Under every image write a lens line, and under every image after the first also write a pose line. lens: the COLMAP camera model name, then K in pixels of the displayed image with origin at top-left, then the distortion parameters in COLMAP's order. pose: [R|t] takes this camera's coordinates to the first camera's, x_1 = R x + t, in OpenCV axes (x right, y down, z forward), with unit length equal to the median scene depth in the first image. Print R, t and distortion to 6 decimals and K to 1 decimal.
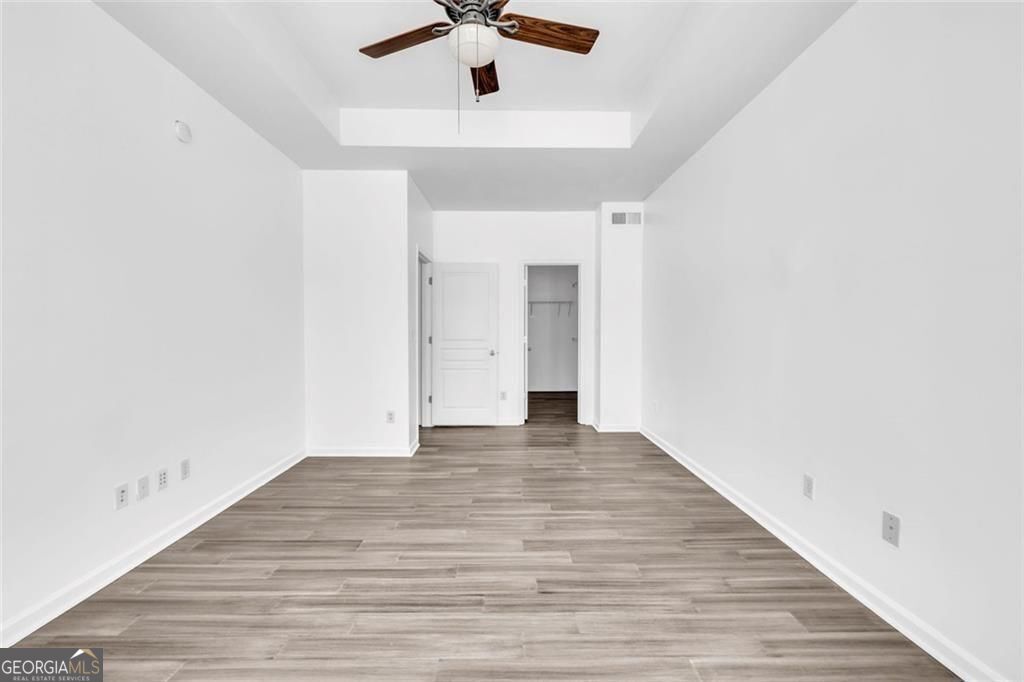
lens RADIAL K [[430.6, 0, 511.1], [0, 430.6, 337.6], [0, 0, 1]] dist [-0.000733, -0.000116]
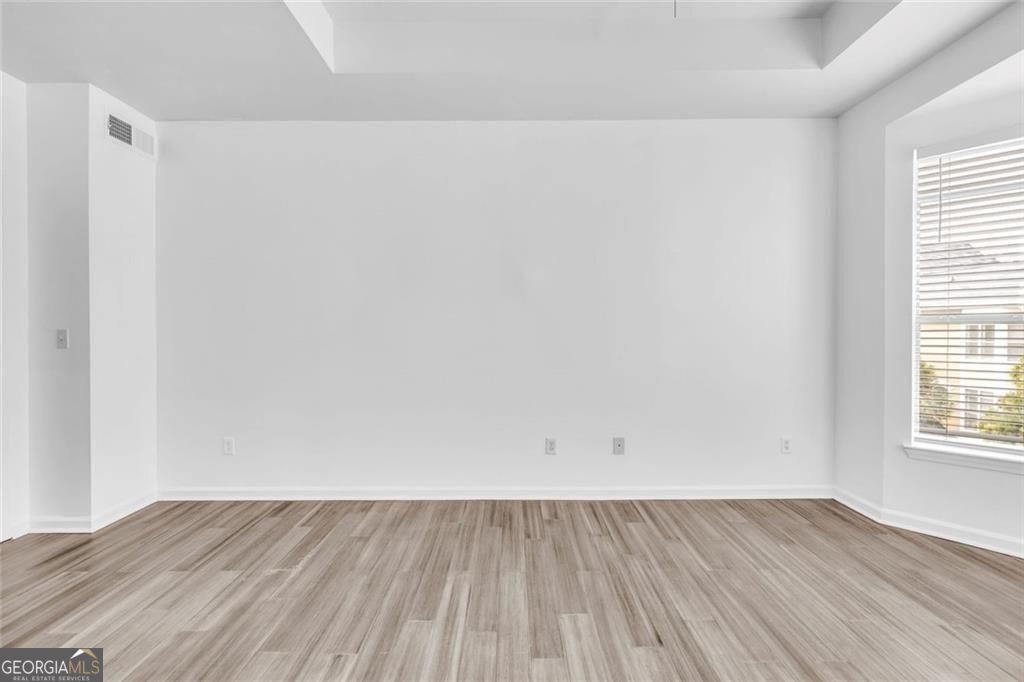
lens RADIAL K [[430.6, 0, 511.1], [0, 430.6, 337.6], [0, 0, 1]] dist [-0.000733, -0.000116]
pose [[0.011067, -0.007007, 0.999914, -0.632967], [0.025745, 0.999646, 0.006720, -0.004645], [-0.999607, 0.025668, 0.011243, 1.065841]]
